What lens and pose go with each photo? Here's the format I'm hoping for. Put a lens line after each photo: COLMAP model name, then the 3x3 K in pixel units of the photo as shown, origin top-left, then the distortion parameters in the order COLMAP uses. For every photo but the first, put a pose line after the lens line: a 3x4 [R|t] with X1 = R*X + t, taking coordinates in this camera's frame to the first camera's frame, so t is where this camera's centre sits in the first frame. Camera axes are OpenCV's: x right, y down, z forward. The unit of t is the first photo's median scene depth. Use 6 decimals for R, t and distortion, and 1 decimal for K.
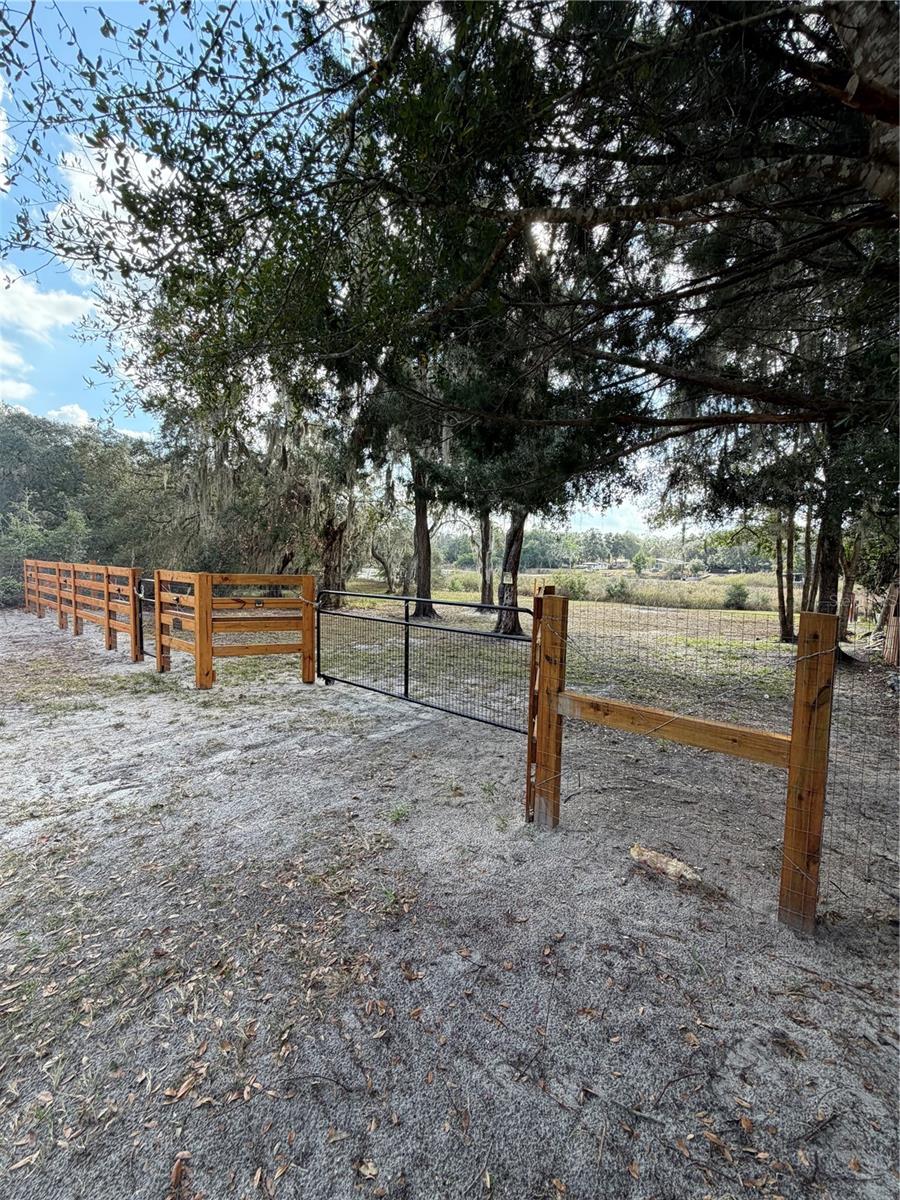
lens RADIAL K [[477.9, 0, 451.7], [0, 477.9, 595.4], [0, 0, 1]] dist [-0.000710, -0.000132]
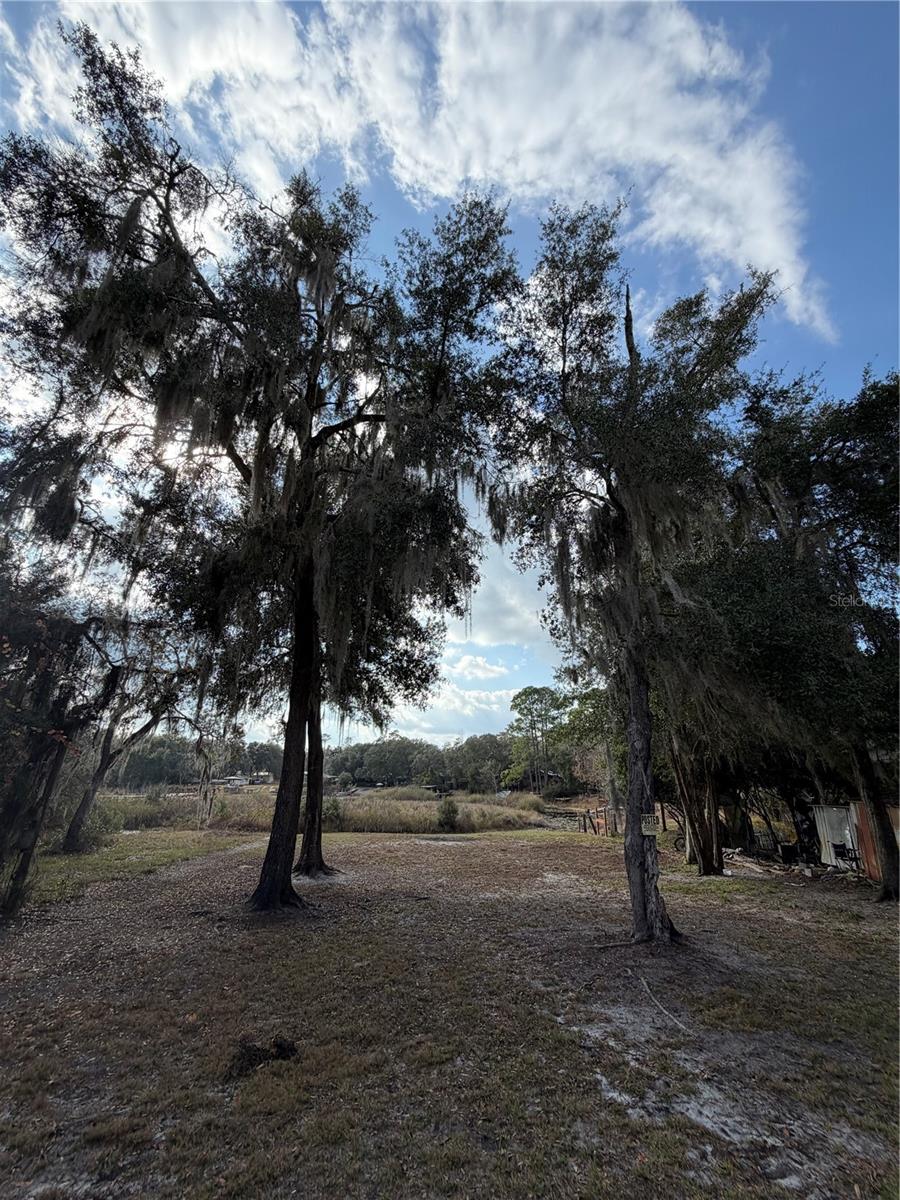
lens RADIAL K [[477.9, 0, 451.7], [0, 477.9, 595.4], [0, 0, 1]] dist [-0.000710, -0.000132]
pose [[0.735510, 0.234373, 0.635684, -0.292640], [0.050899, 0.916494, -0.396798, -0.043167], [-0.675599, 0.324205, 0.662161, 0.399031]]
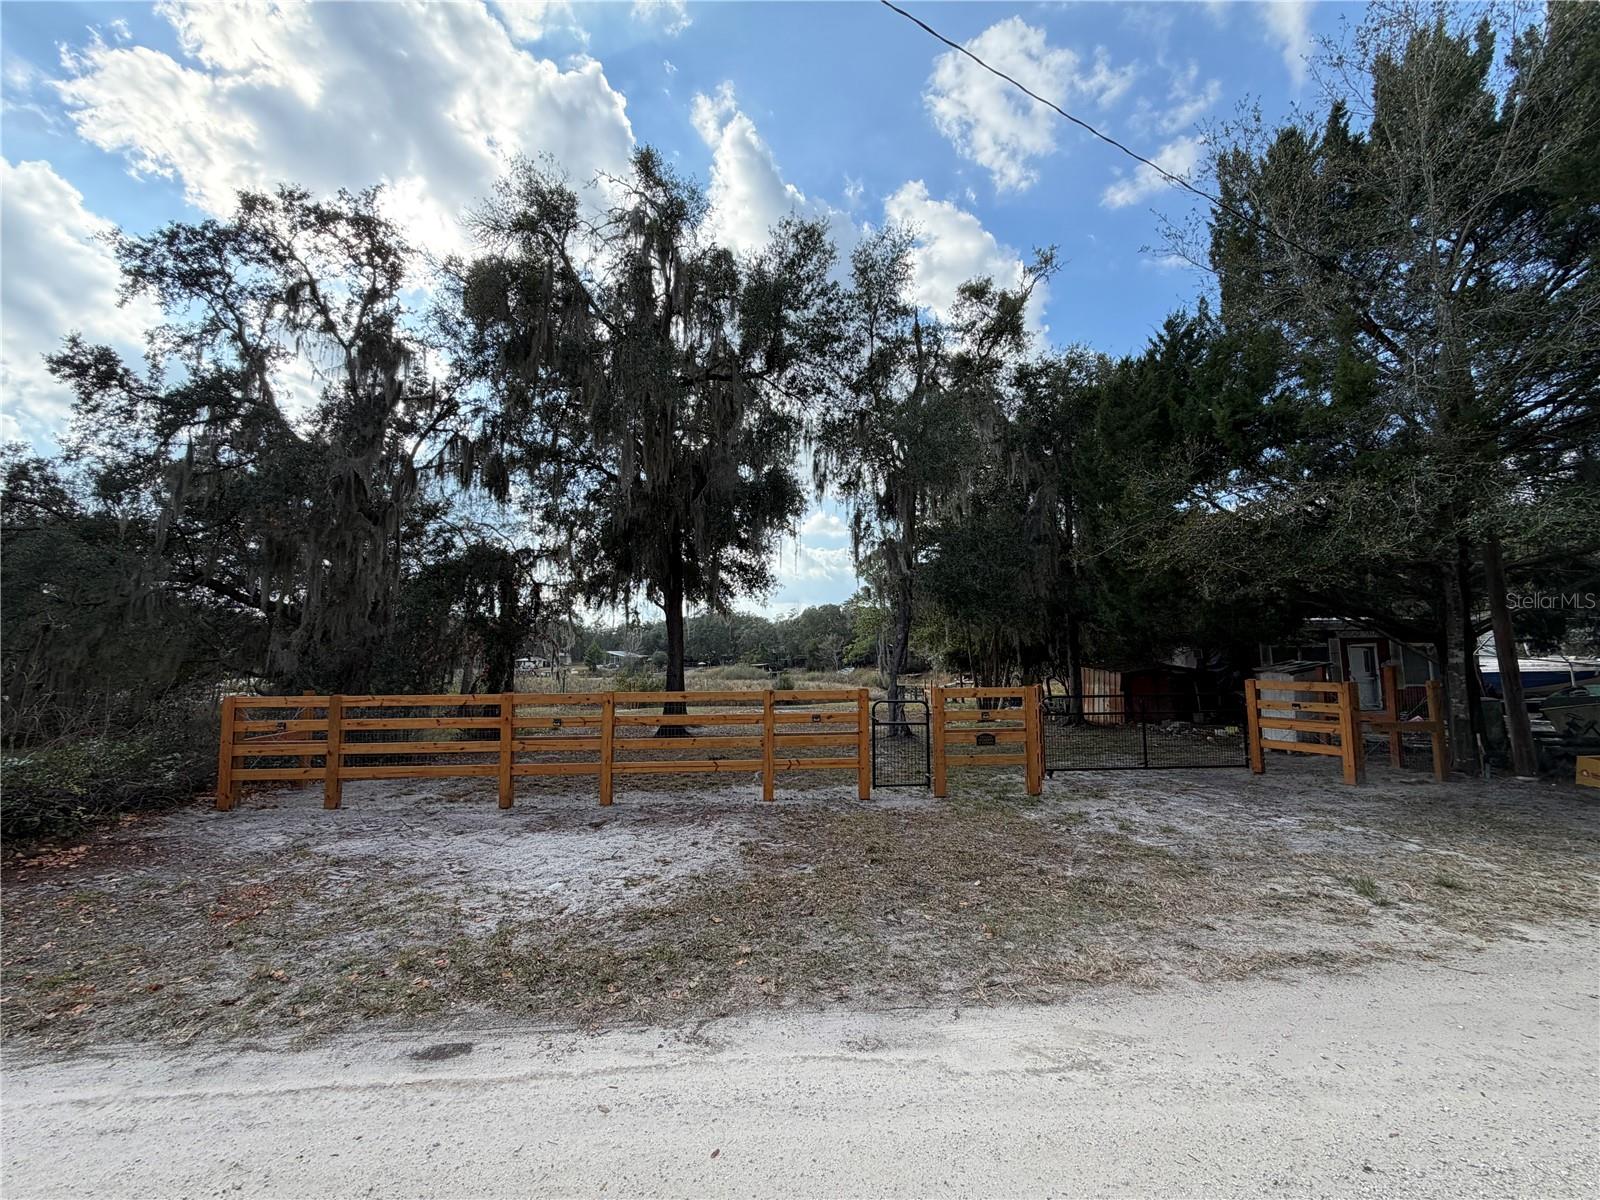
lens RADIAL K [[641.6, 0, 798.0], [0, 641.6, 599.2], [0, 0, 1]] dist [0.001748, 0.000466]
pose [[0.722552, 0.038073, 0.690268, -0.585392], [0.070008, 0.989320, -0.127850, -0.027875], [-0.687763, 0.140702, 0.712169, 0.086354]]
